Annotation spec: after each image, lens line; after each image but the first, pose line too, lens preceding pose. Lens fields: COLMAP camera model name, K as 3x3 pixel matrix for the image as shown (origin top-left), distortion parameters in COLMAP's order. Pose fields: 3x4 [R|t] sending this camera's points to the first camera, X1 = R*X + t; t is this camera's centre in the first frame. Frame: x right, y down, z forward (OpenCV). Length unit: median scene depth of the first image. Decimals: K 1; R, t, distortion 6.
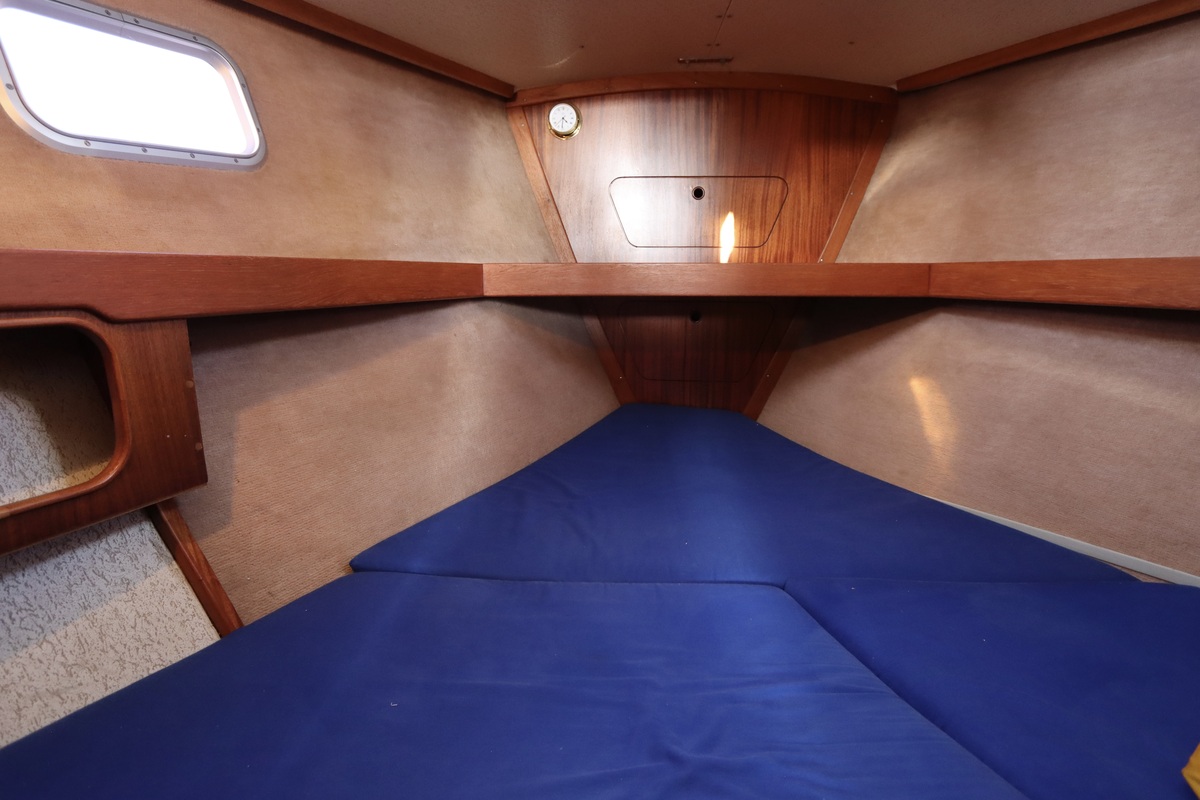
lens RADIAL K [[615.6, 0, 602.1], [0, 615.6, 393.4], [0, 0, 1]] dist [-0.017796, 0.001620]
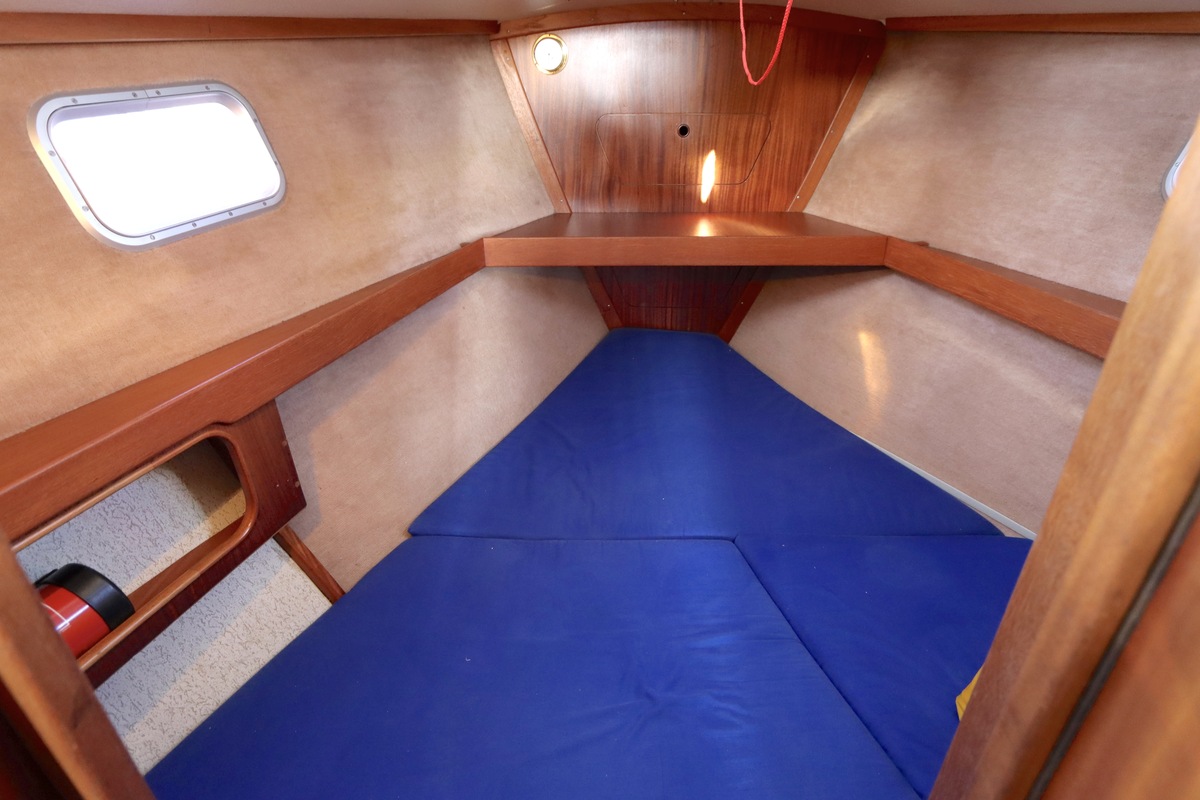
lens RADIAL K [[611.7, 0, 603.8], [0, 611.7, 398.1], [0, 0, 1]] dist [-0.014258, 0.000038]
pose [[0.999517, -0.018473, 0.025010, -0.010722], [0.010376, 0.956433, 0.291766, -0.218036], [-0.029310, -0.291366, 0.956163, -0.107562]]
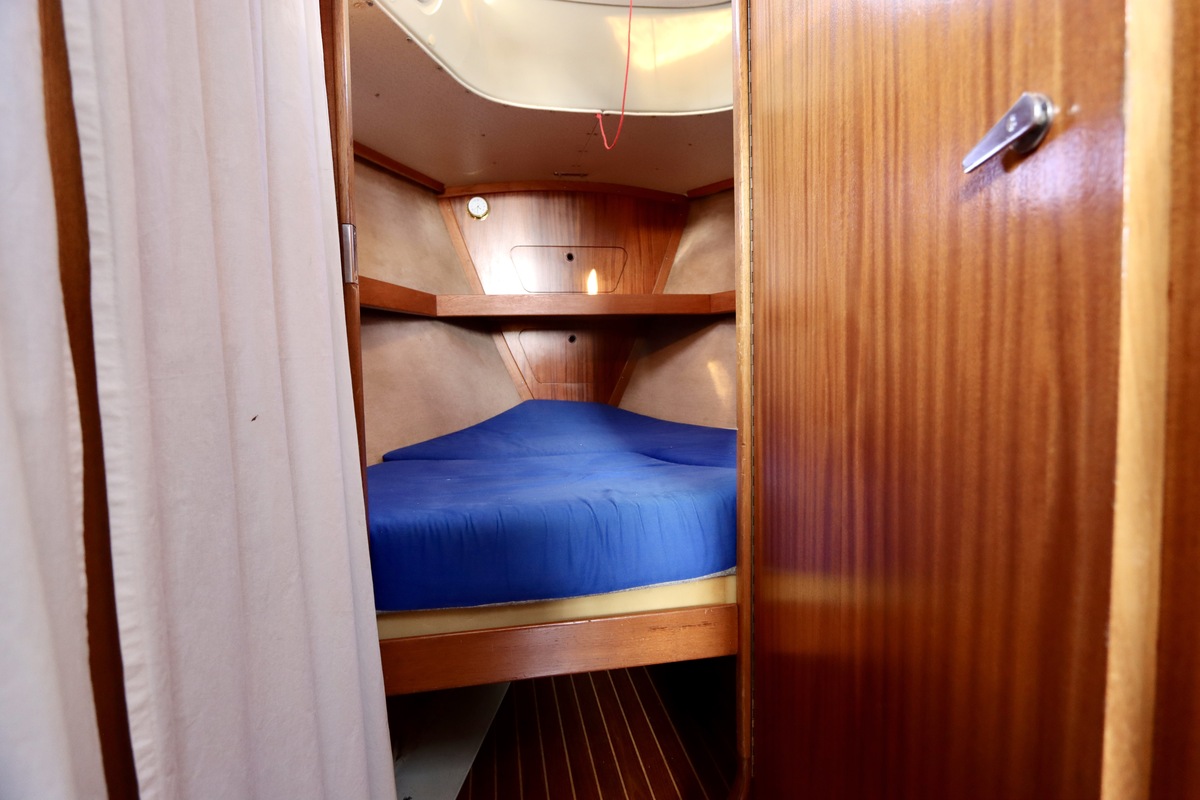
lens RADIAL K [[569.1, 0, 599.7], [0, 569.1, 392.4], [0, 0, 1]] dist [-0.015898, 0.001078]
pose [[0.974917, -0.035021, 0.219795, -0.100678], [0.061078, 0.991727, -0.112899, 0.183370], [-0.214023, 0.123491, 0.968991, -0.364118]]
